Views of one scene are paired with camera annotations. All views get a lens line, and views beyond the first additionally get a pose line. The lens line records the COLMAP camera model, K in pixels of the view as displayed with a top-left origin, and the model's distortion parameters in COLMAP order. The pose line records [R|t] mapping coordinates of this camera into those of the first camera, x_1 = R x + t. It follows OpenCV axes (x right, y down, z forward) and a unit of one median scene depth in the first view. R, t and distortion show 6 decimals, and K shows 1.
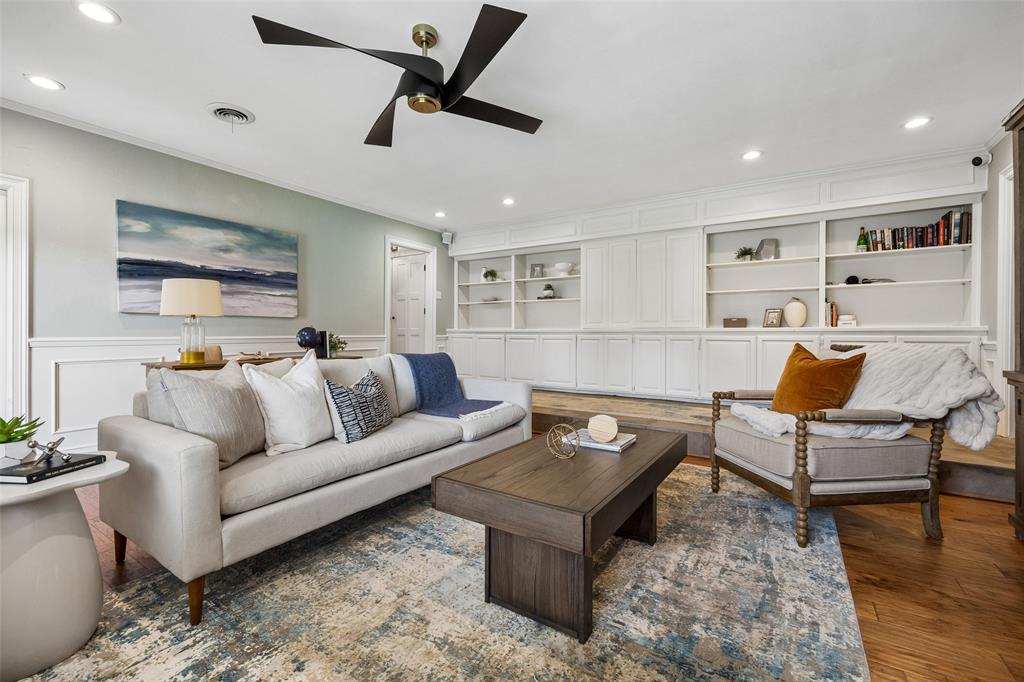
lens RADIAL K [[431.9, 0, 512.0], [0, 431.9, 341.0], [0, 0, 1]] dist [-0.000680, -0.000063]
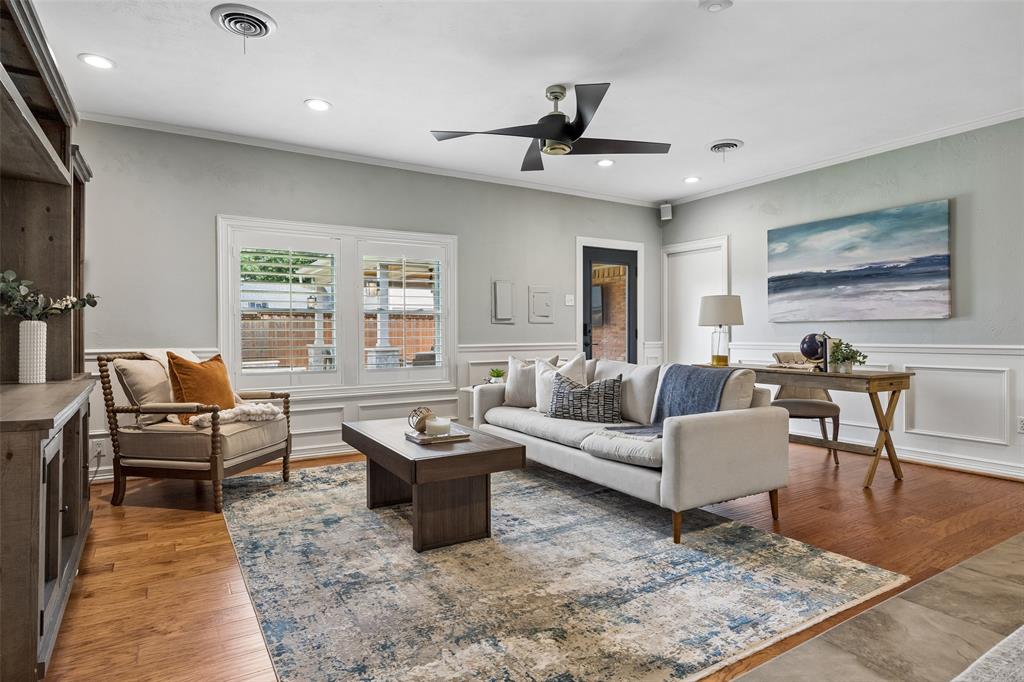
lens RADIAL K [[563.3, 0, 509.1], [0, 563.3, 332.7], [0, 0, 1]] dist [-0.002604, -0.000345]
pose [[-0.423068, -0.006070, -0.906078, 0.695479], [-0.019182, 0.999813, 0.002259, -0.022393], [0.905895, 0.018336, -0.423105, 0.844740]]
